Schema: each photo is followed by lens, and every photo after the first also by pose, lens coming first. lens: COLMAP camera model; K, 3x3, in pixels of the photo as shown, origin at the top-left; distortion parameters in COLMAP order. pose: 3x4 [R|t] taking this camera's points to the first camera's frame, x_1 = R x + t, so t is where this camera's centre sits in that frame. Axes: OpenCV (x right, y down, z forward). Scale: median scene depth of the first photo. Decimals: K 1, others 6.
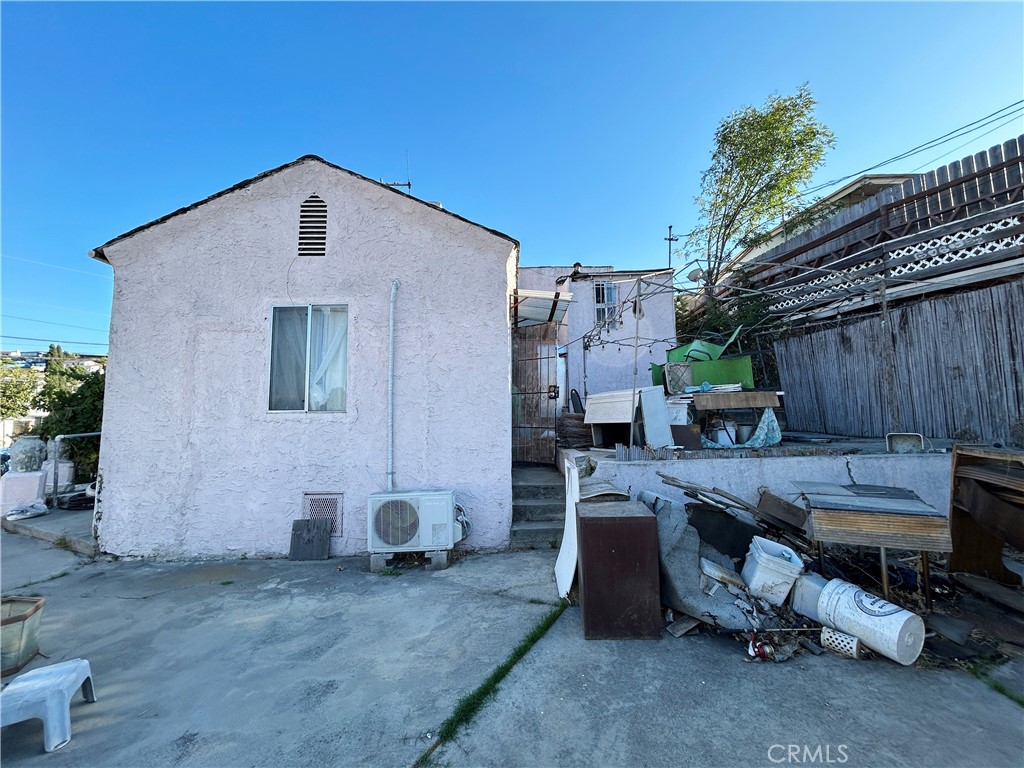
lens RADIAL K [[413.1, 0, 512.9], [0, 413.1, 386.9], [0, 0, 1]] dist [0.002270, -0.000425]
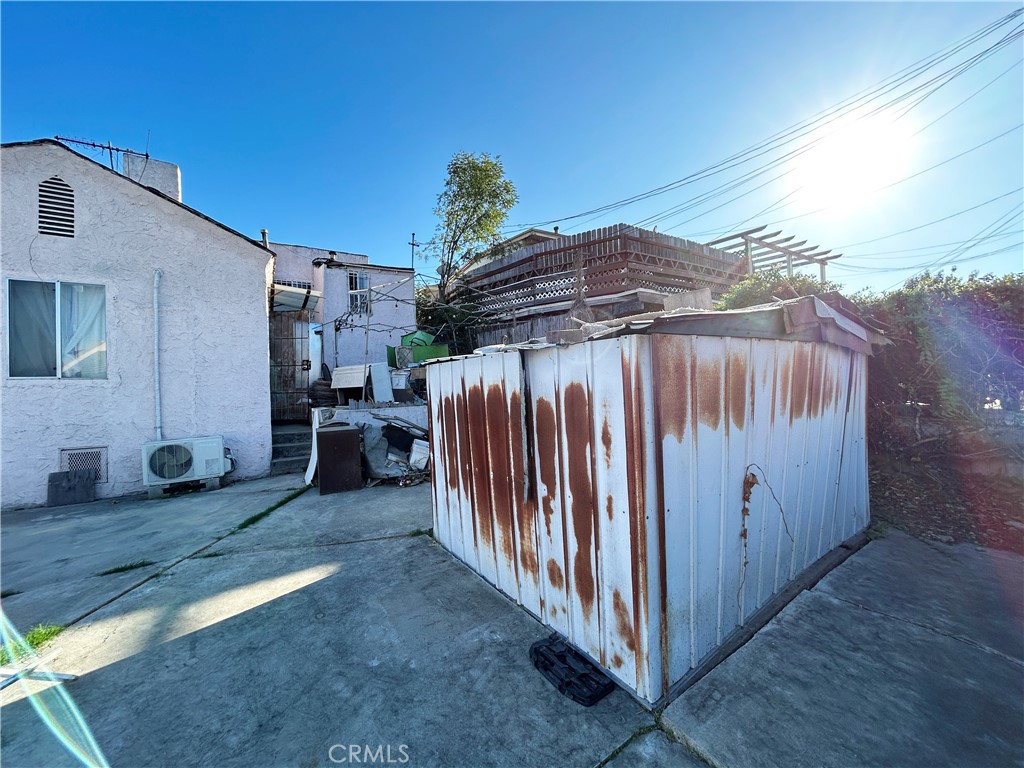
lens RADIAL K [[413.1, 0, 512.8], [0, 413.1, 388.0], [0, 0, 1]] dist [0.002270, -0.000425]
pose [[0.855174, -0.008350, 0.518275, -0.027241], [-0.024167, 0.998141, 0.055957, -0.005522], [-0.517778, -0.060378, 0.853382, -0.580894]]
